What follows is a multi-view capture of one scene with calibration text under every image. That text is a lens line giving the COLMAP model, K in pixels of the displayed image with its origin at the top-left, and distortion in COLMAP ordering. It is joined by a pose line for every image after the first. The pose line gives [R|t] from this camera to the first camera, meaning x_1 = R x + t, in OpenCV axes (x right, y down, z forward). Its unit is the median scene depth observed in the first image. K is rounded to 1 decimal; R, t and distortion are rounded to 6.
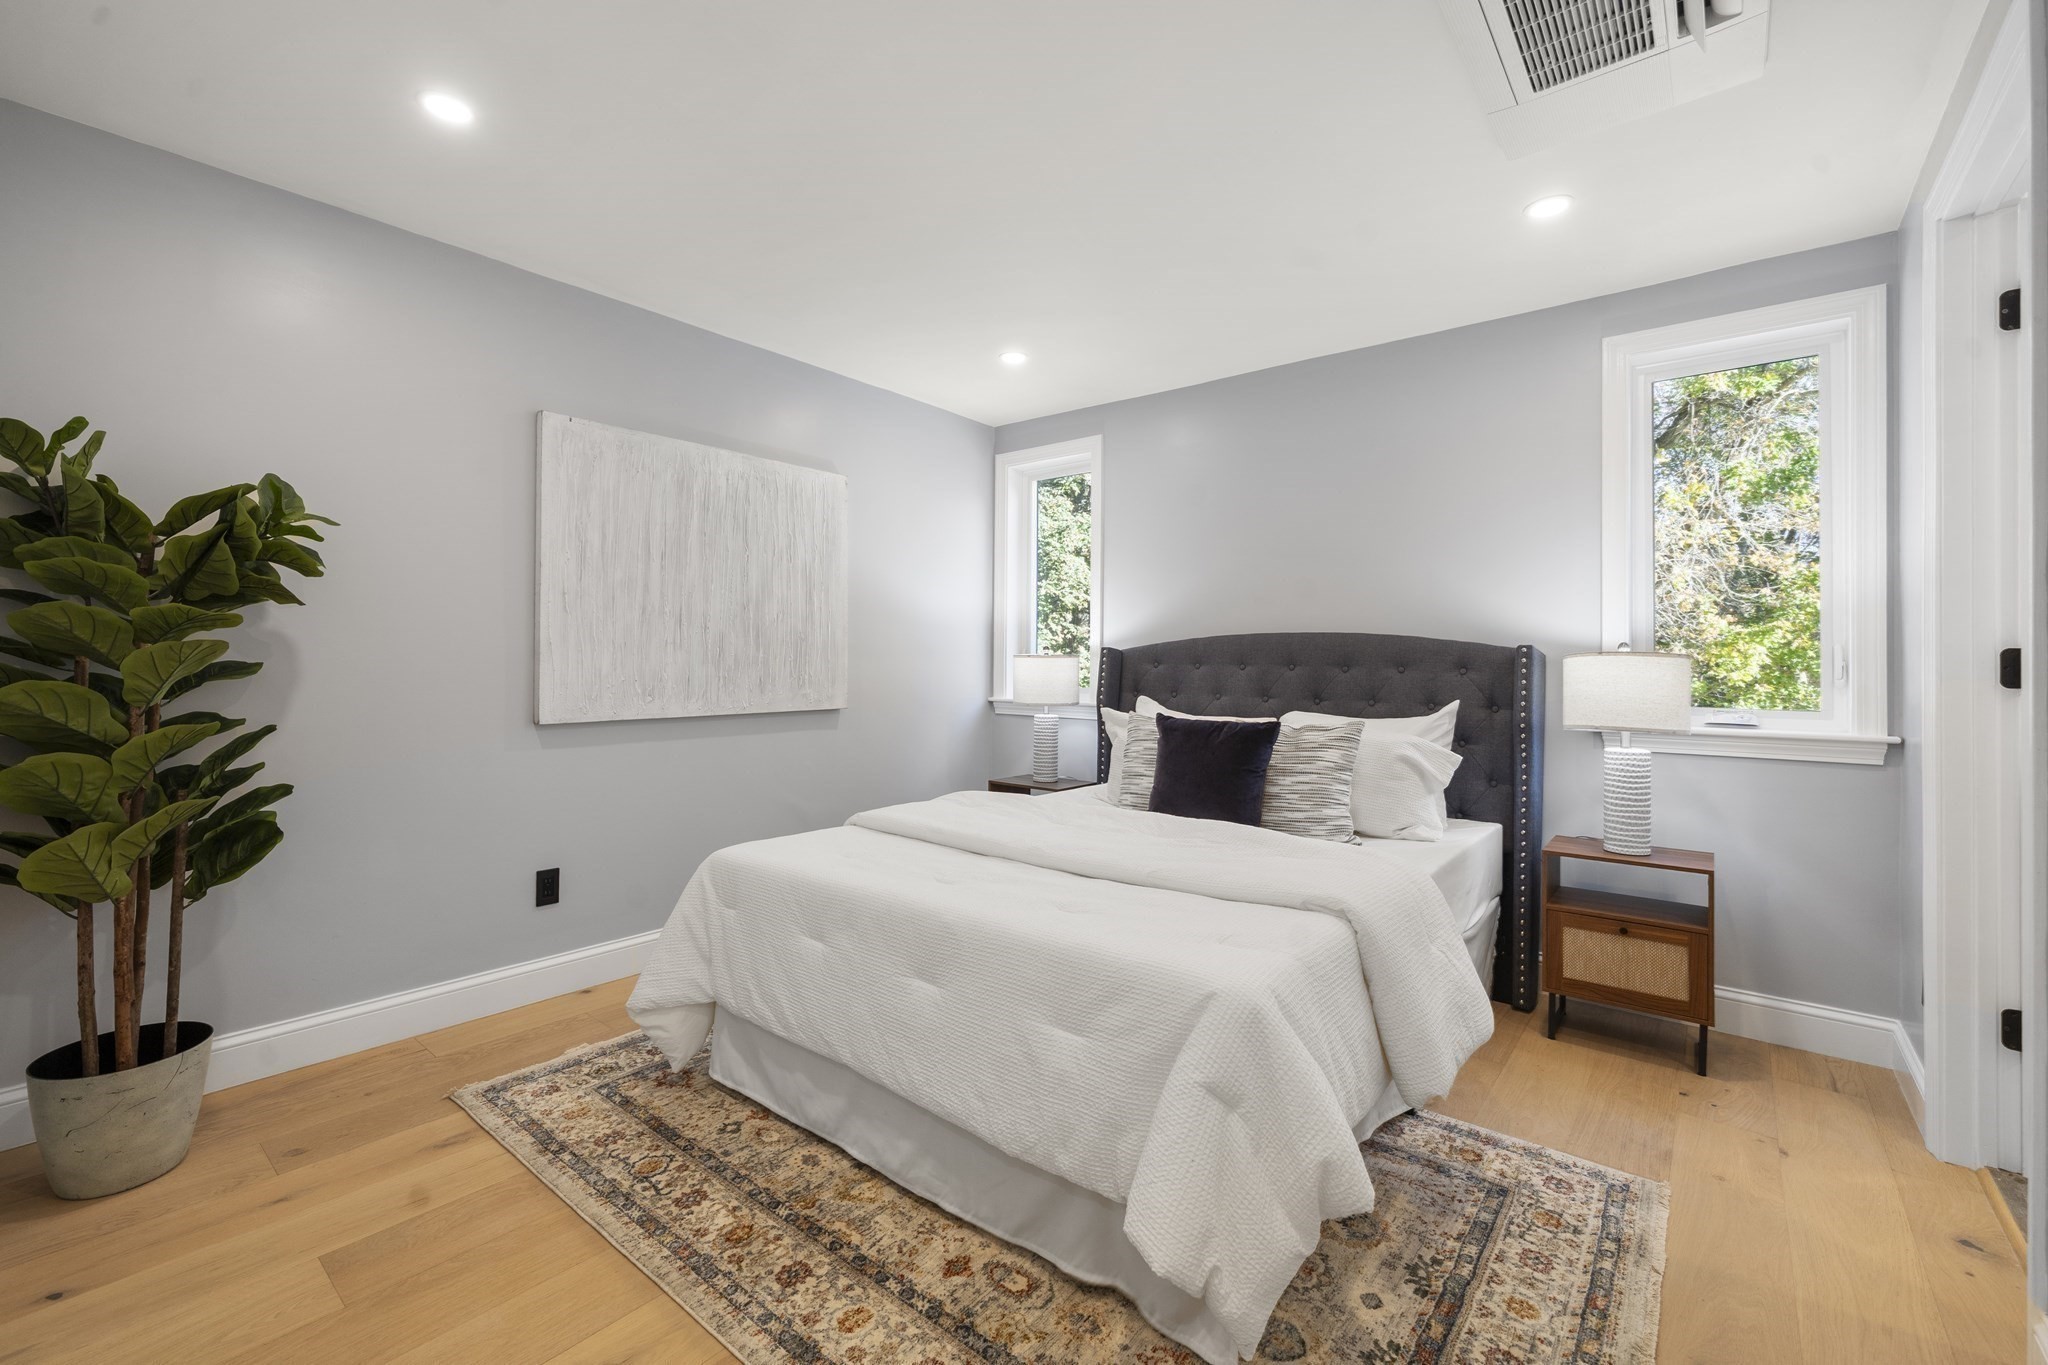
lens RADIAL K [[862.2, 0, 1015.3], [0, 862.2, 669.3], [0, 0, 1]] dist [-0.001248, -0.000179]
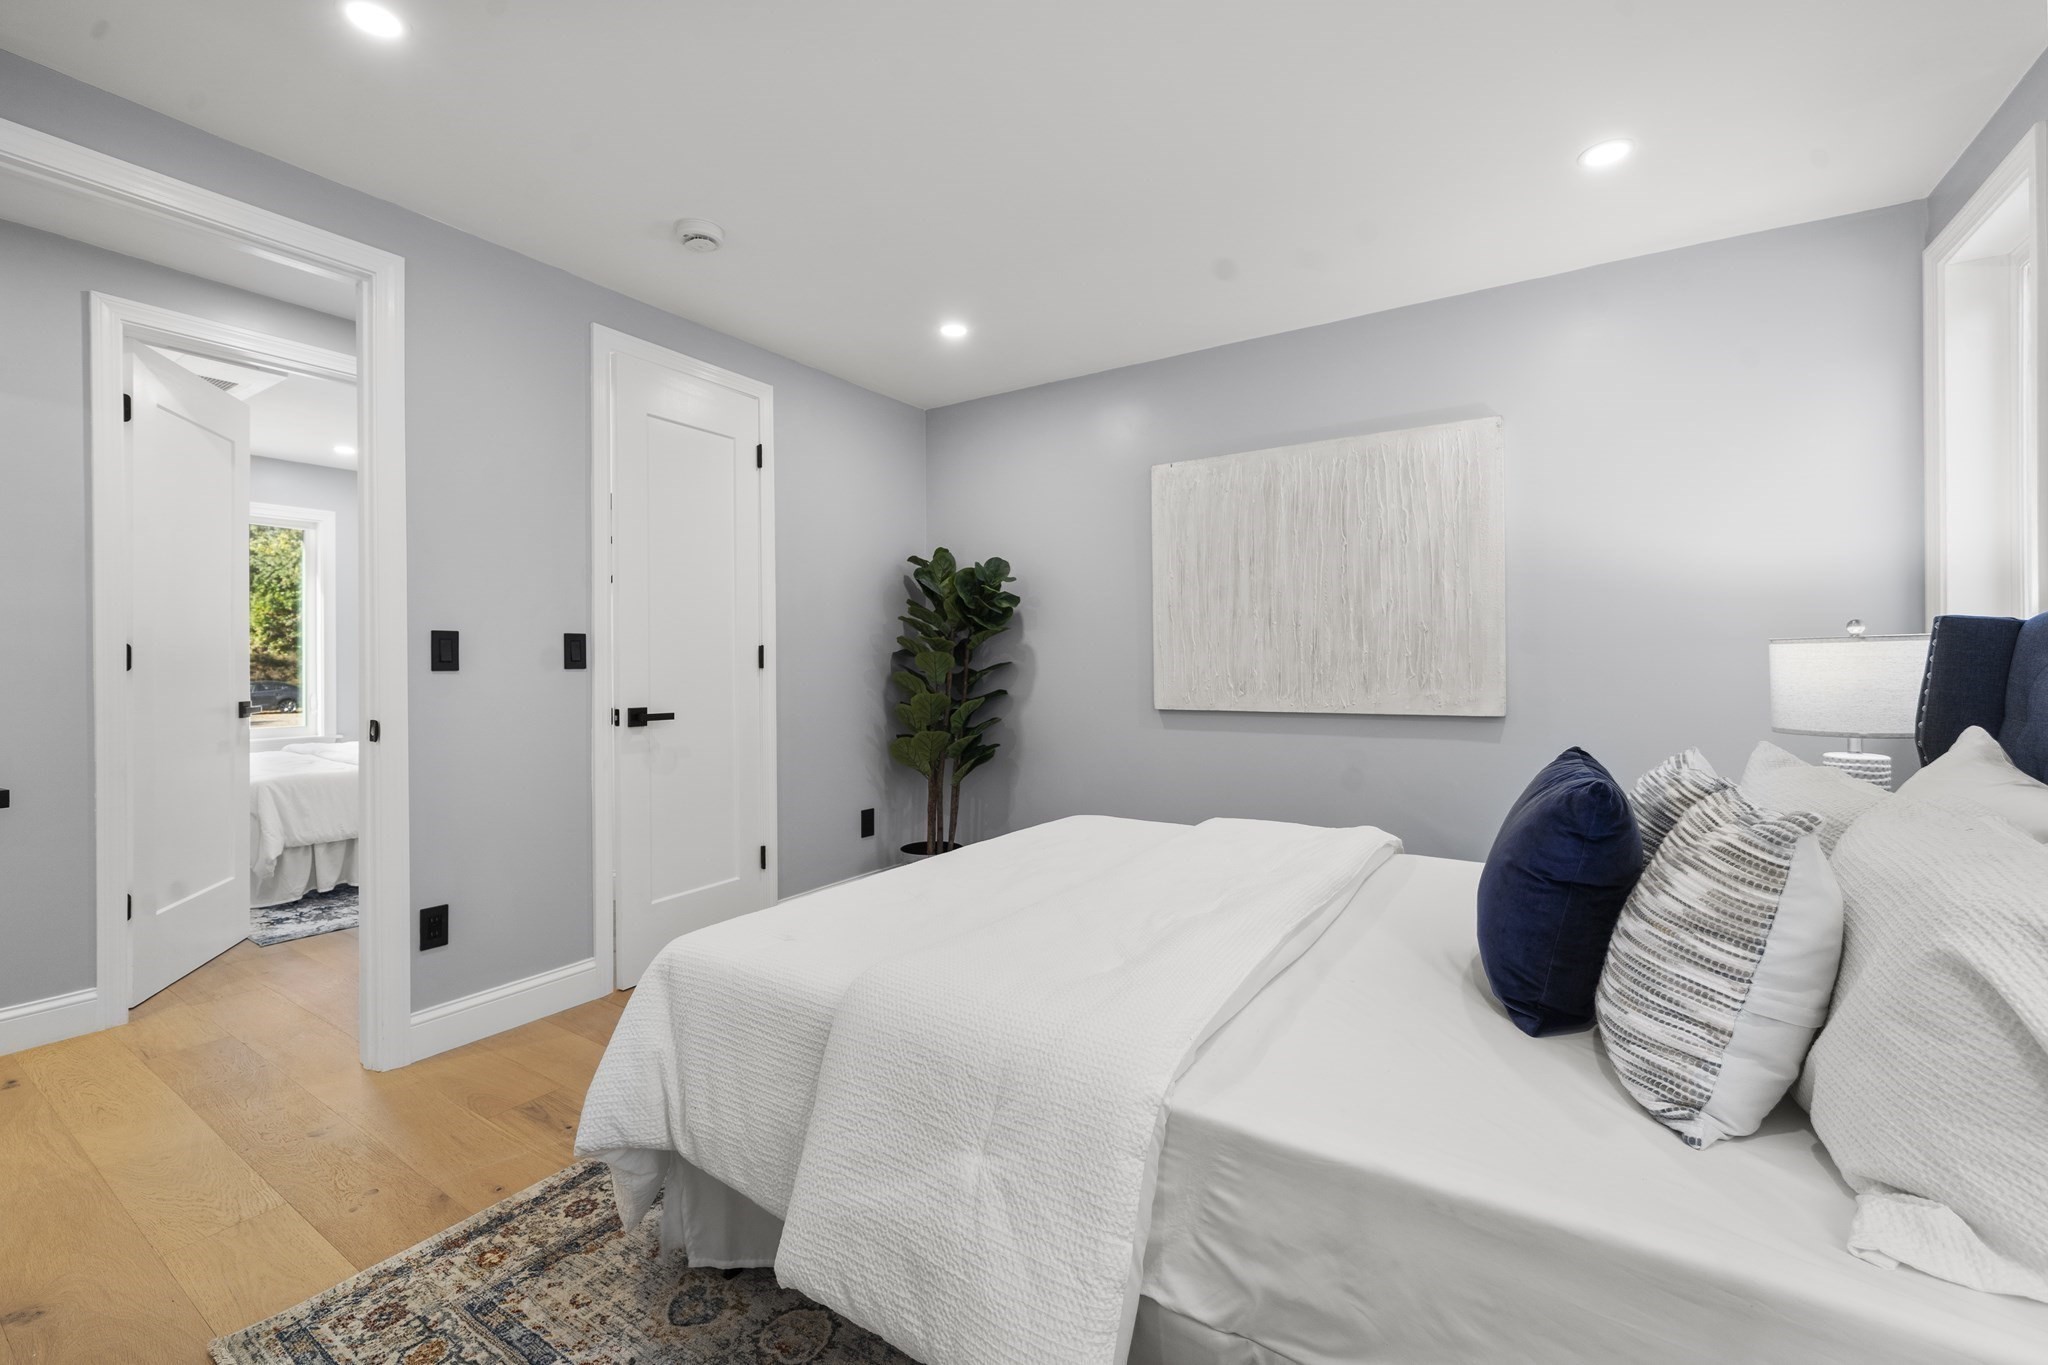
lens RADIAL K [[862.2, 0, 1015.3], [0, 862.2, 669.3], [0, 0, 1]] dist [-0.001248, -0.000179]
pose [[0.107001, 0.001576, -0.994258, 0.620002], [0.001421, 0.999997, 0.001738, 0.001286], [0.994258, -0.001599, 0.106999, 0.570911]]
